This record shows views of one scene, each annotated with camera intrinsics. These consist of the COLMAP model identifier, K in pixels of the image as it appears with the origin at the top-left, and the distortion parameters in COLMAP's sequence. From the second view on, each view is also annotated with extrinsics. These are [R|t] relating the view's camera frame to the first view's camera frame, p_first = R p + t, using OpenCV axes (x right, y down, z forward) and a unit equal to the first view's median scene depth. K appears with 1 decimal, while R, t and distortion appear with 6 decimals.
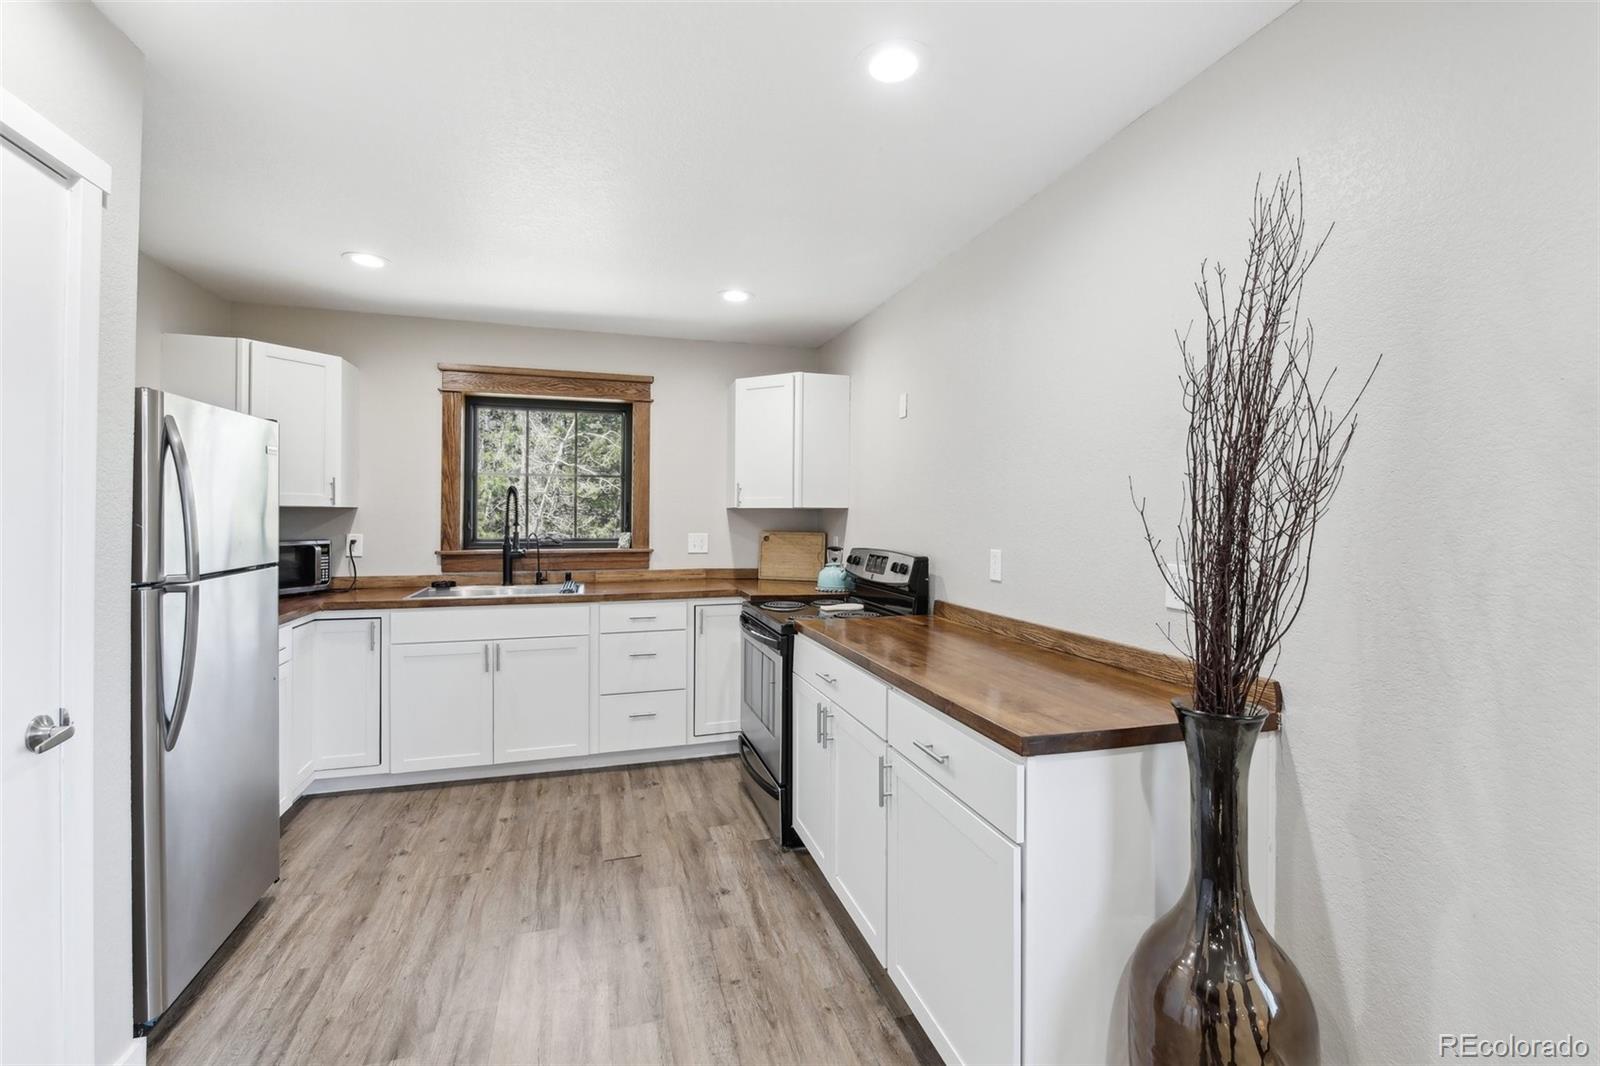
lens RADIAL K [[687.0, 0, 790.6], [0, 687.0, 508.5], [0, 0, 1]] dist [-0.000390, -0.003522]
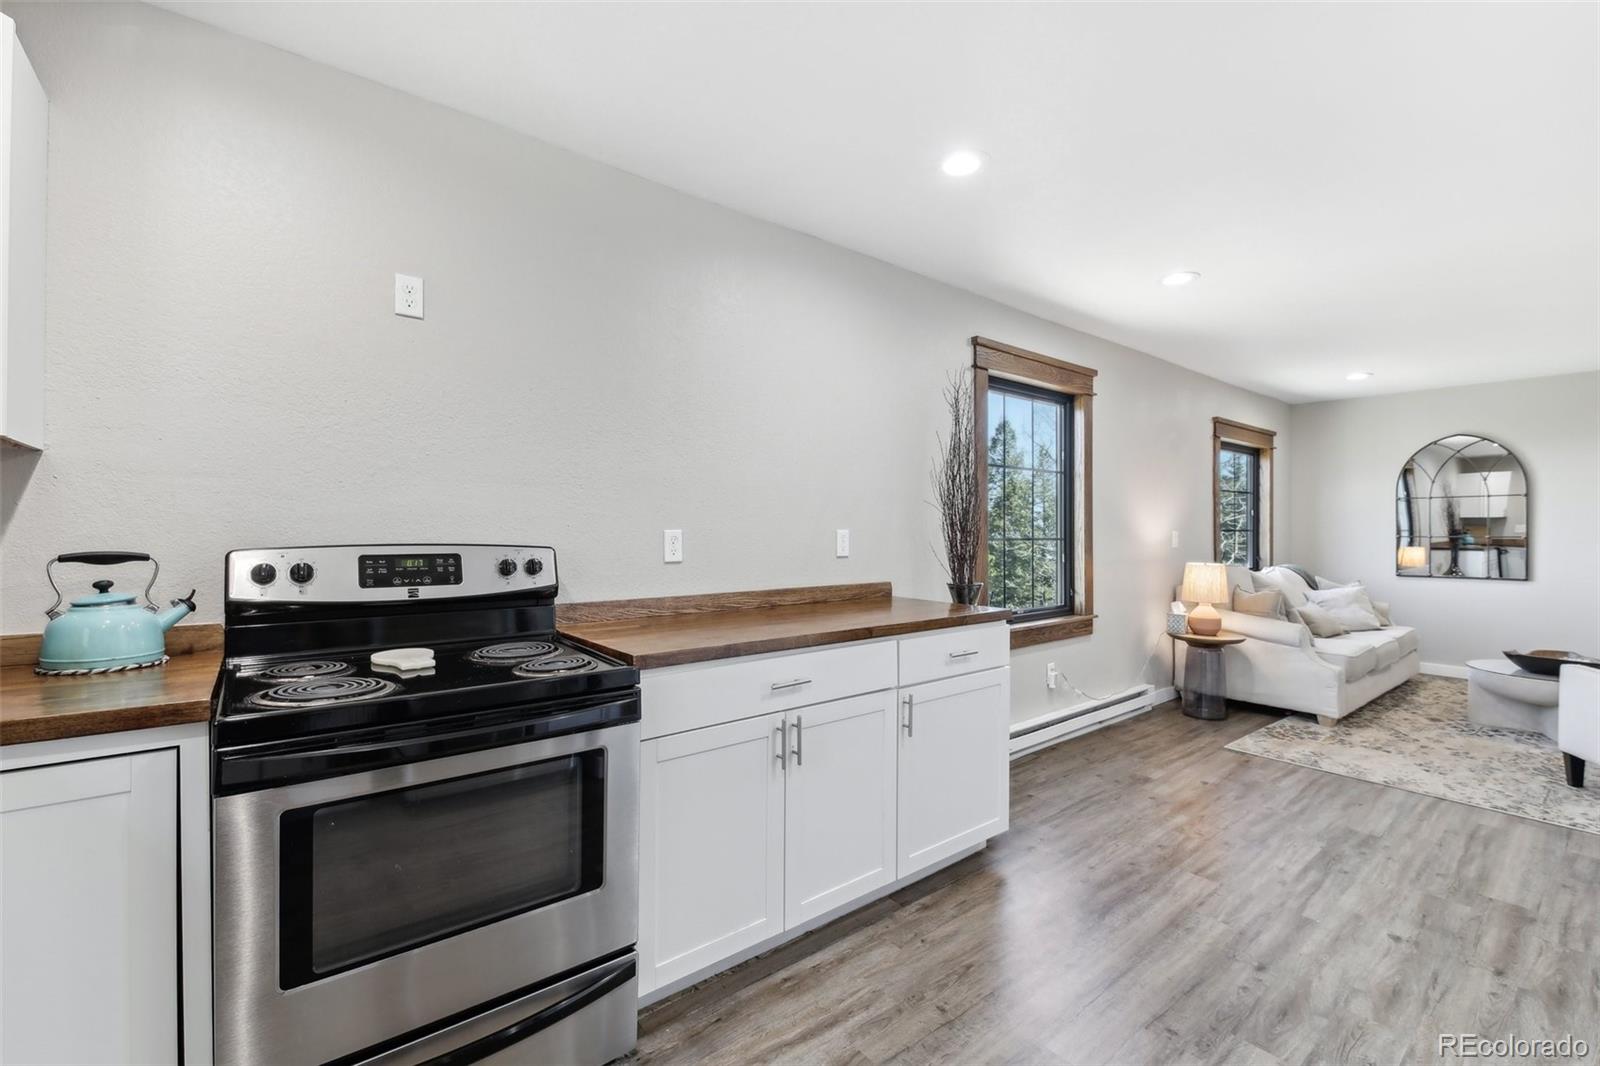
lens RADIAL K [[687.0, 0, 795.9], [0, 687.0, 522.2], [0, 0, 1]] dist [-0.000390, -0.003522]
pose [[-0.381689, -0.005367, 0.924275, -0.487861], [-0.021616, 0.999761, -0.003121, 0.036074], [-0.924038, -0.021170, -0.381714, 0.897556]]
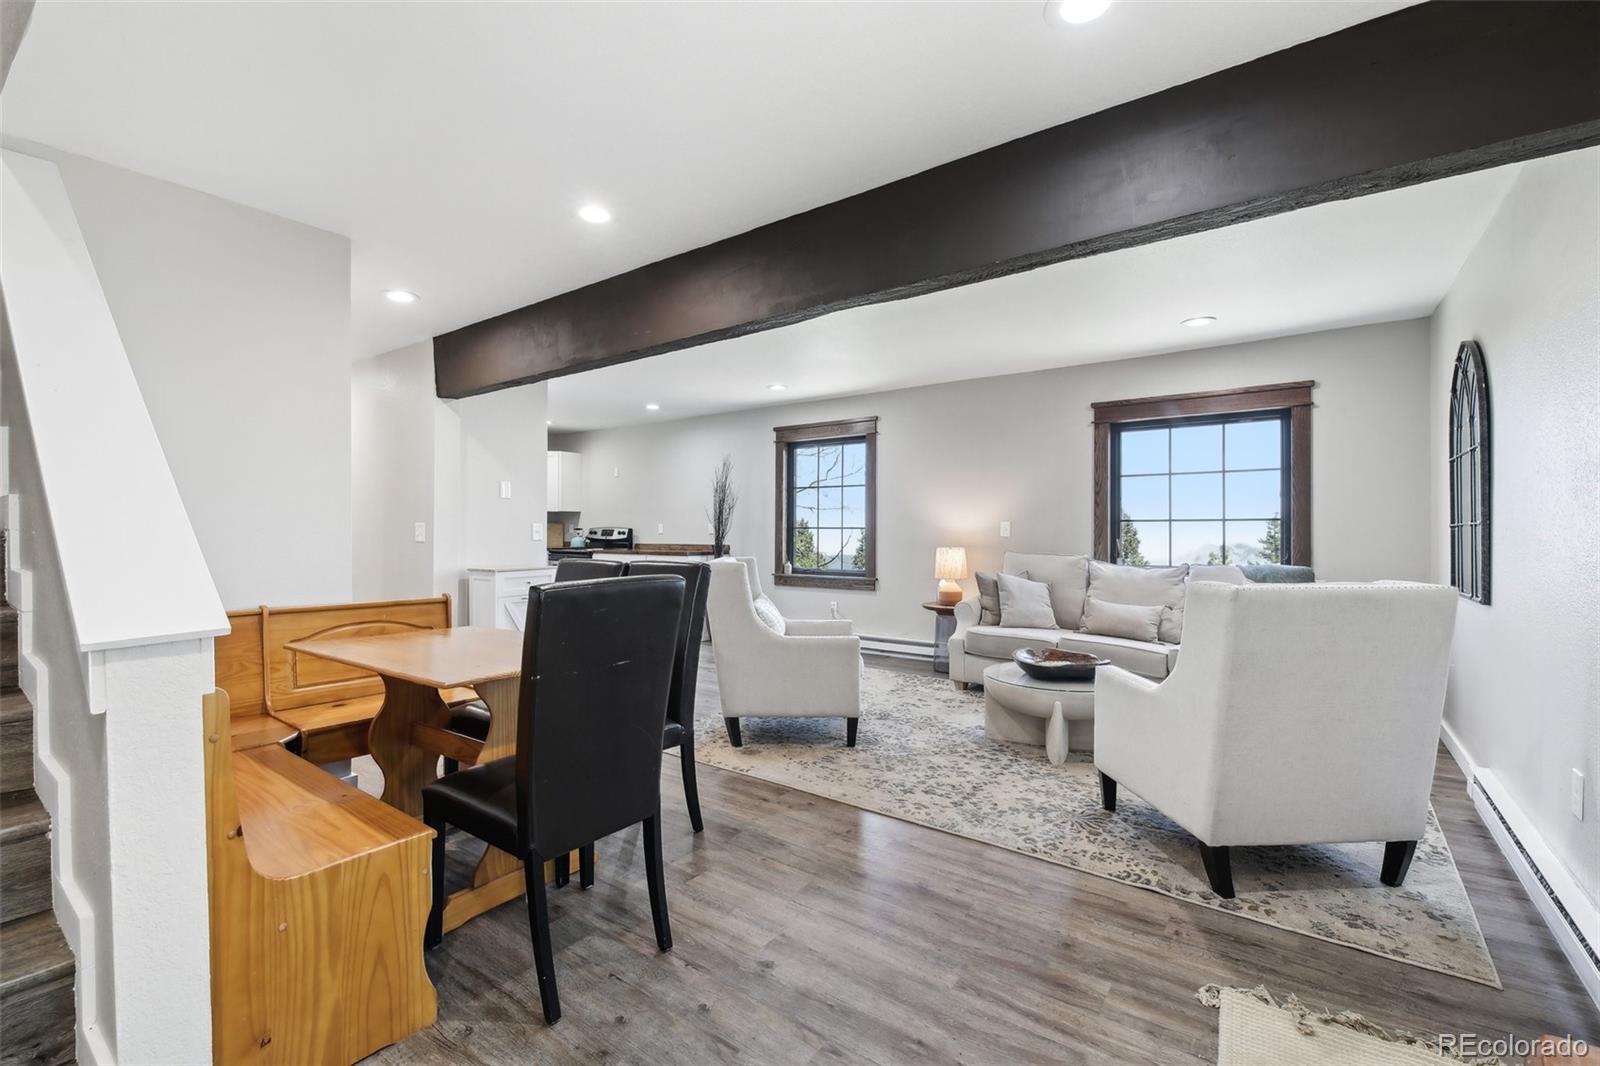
lens RADIAL K [[687.0, 0, 789.1], [0, 687.0, 523.9], [0, 0, 1]] dist [-0.000390, -0.003522]
pose [[0.798154, -0.000003, 0.602453, -0.866527], [-0.004088, 0.999977, 0.005422, 0.028759], [-0.602439, -0.006790, 0.798136, -1.445014]]
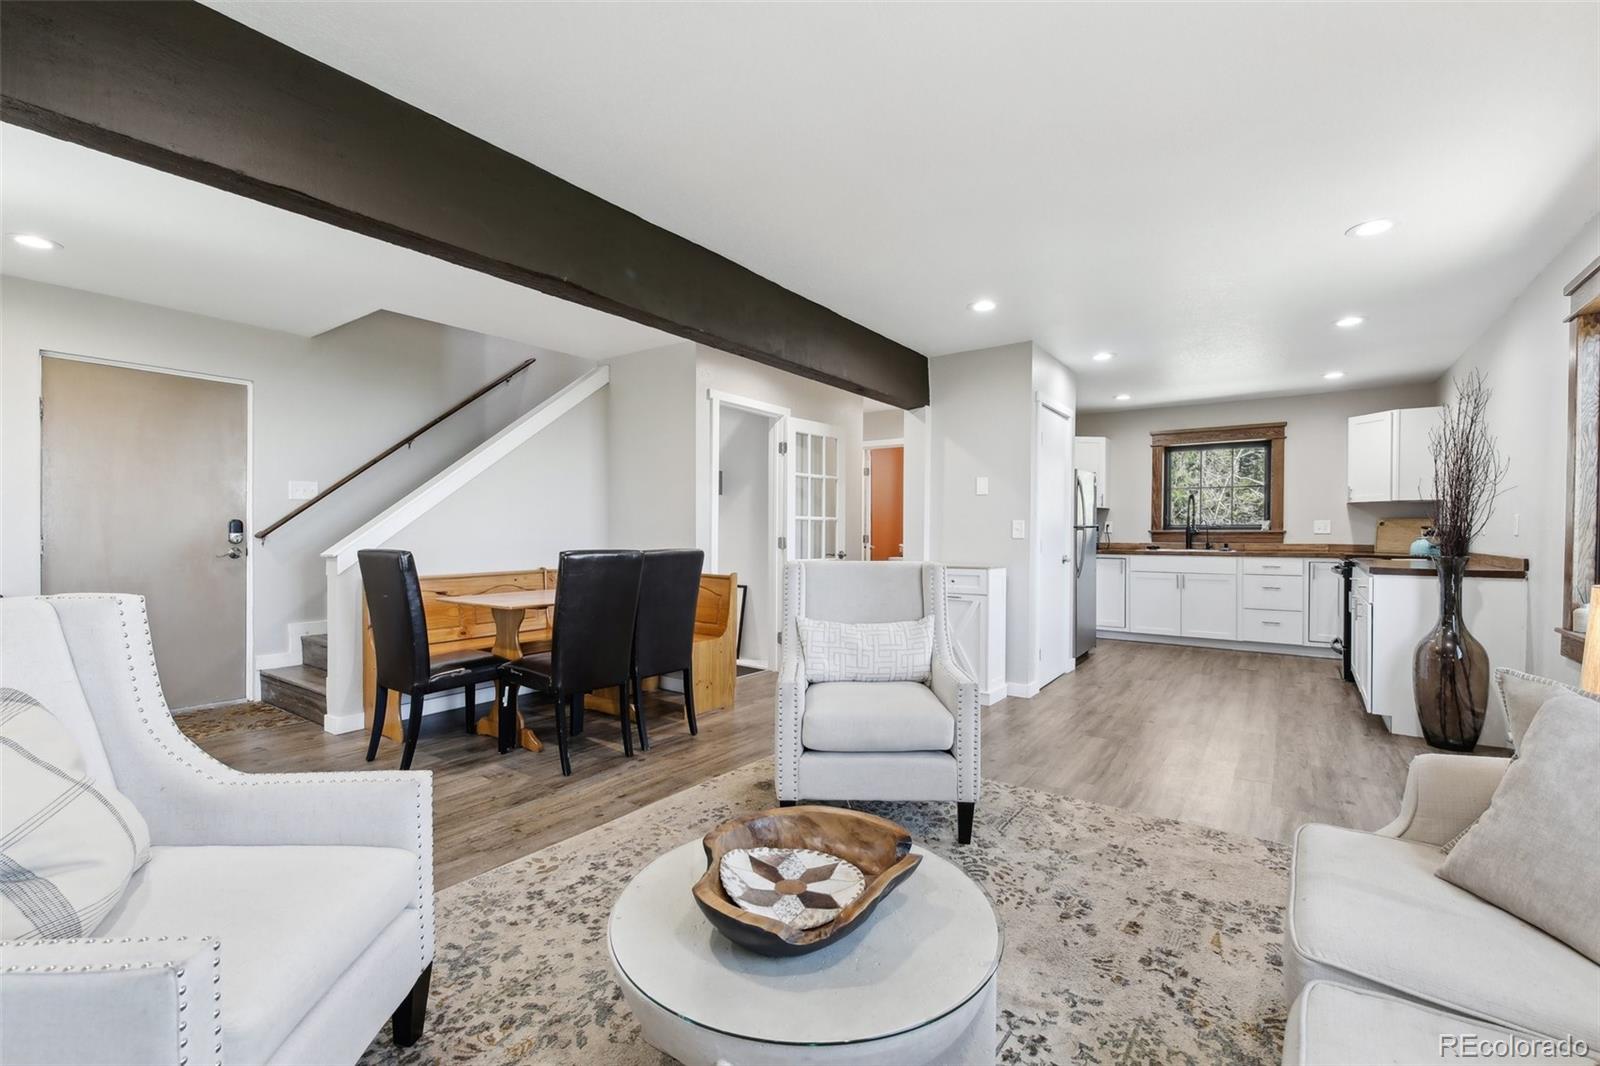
lens RADIAL K [[687.0, 0, 792.1], [0, 687.0, 544.4], [0, 0, 1]] dist [-0.000390, -0.003522]
pose [[0.611214, 0.012014, -0.791374, 0.441793], [0.011111, 0.999656, 0.023757, 0.050141], [0.791387, -0.023314, 0.610871, -1.082588]]
